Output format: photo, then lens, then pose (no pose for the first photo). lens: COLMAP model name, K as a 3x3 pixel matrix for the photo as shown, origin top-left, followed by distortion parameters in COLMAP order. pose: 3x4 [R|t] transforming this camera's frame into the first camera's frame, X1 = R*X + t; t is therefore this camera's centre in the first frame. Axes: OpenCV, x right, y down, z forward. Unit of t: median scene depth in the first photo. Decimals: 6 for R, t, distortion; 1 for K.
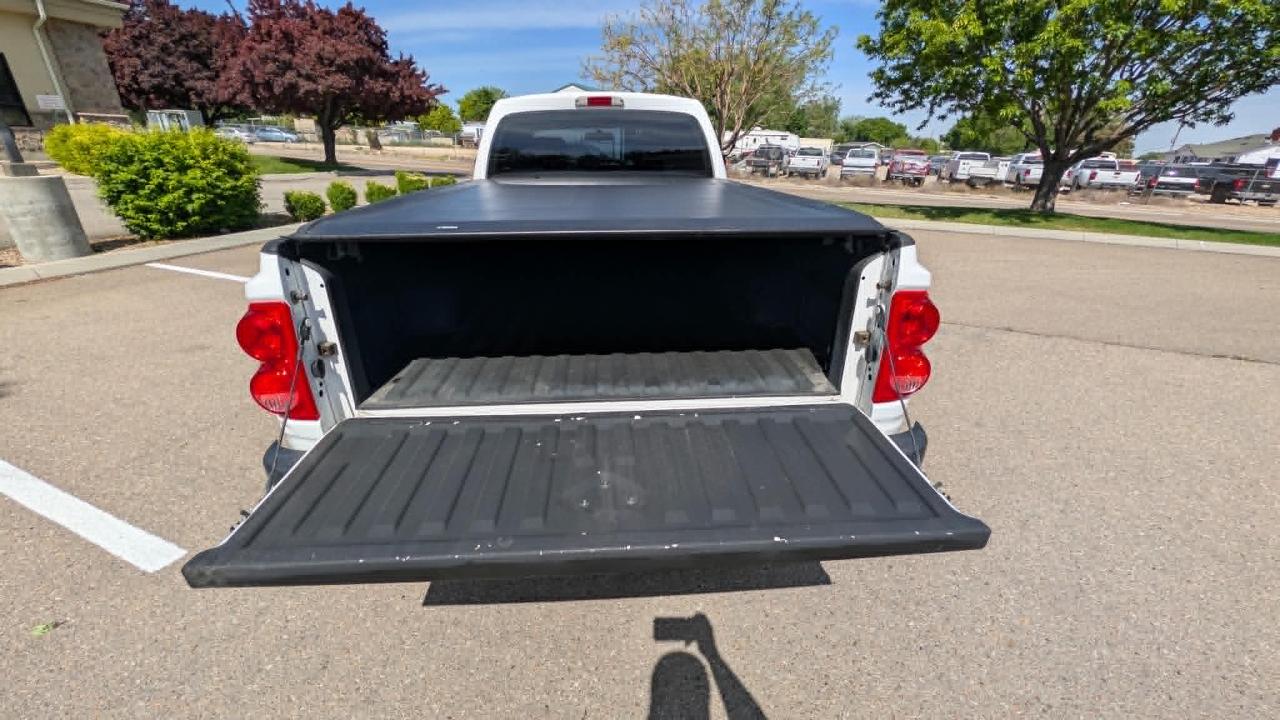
lens RADIAL K [[491.9, 0, 636.0], [0, 491.9, 356.8], [0, 0, 1]] dist [0.001752, -0.000047]
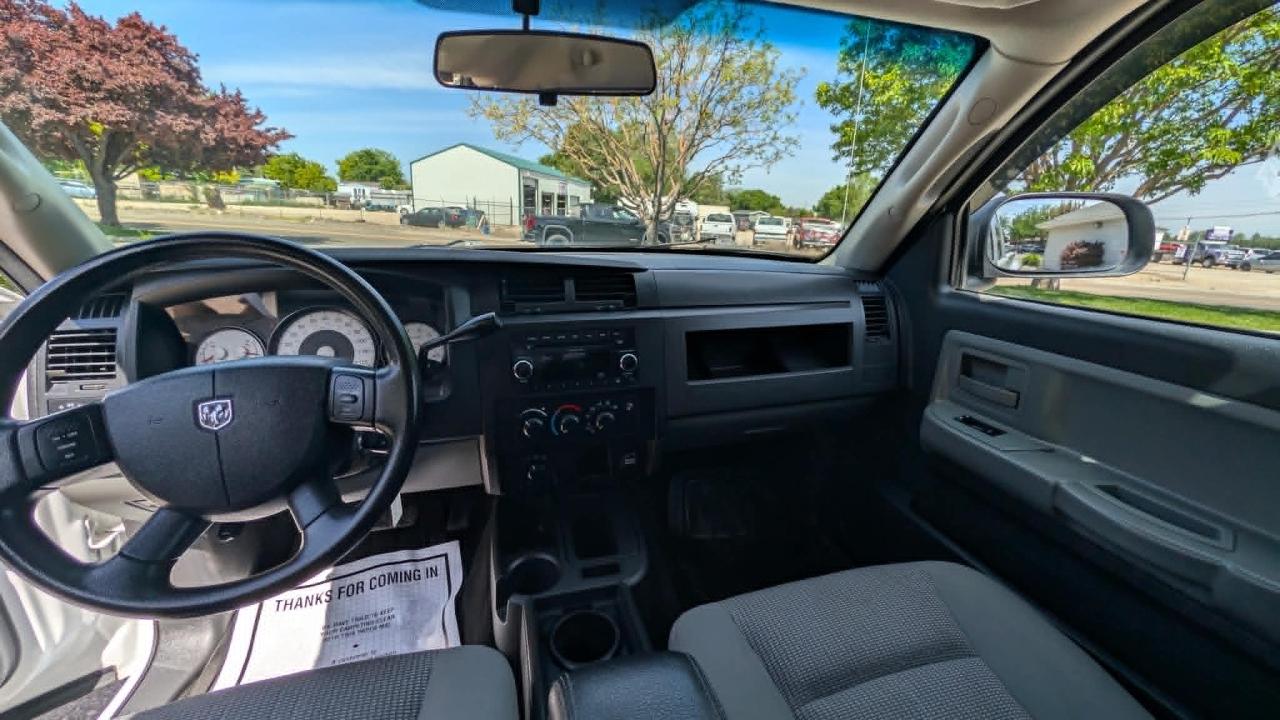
lens RADIAL K [[491.9, 0, 637.4], [0, 491.9, 355.8], [0, 0, 1]] dist [0.001752, -0.000047]
pose [[0.979483, -0.041489, 0.197208, -0.022834], [0.064711, 0.991507, -0.112810, -0.103953], [-0.190853, 0.123257, 0.973849, 0.255959]]
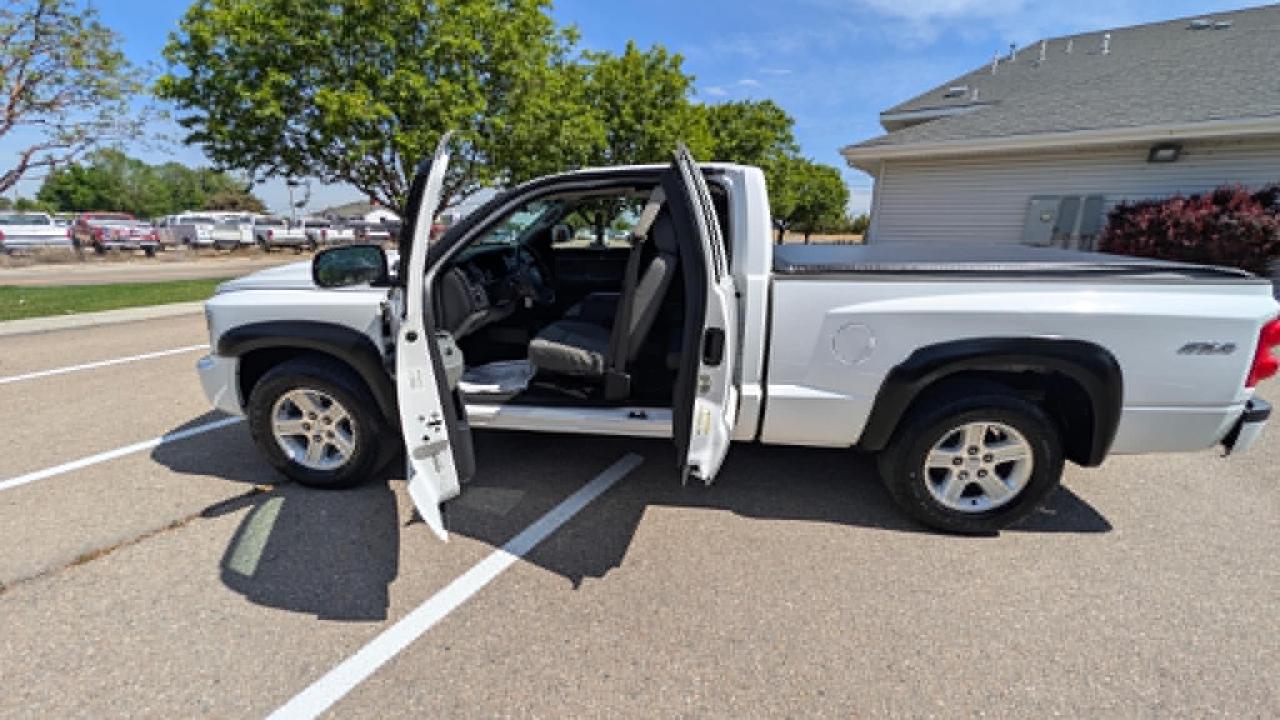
lens RADIAL K [[491.9, 0, 635.7], [0, 491.9, 359.5], [0, 0, 1]] dist [0.001752, -0.000047]
pose [[0.157584, -0.287775, 0.944644, -0.236333], [0.384455, 0.899002, 0.209737, -0.100616], [-0.909594, 0.330122, 0.252305, 0.221771]]
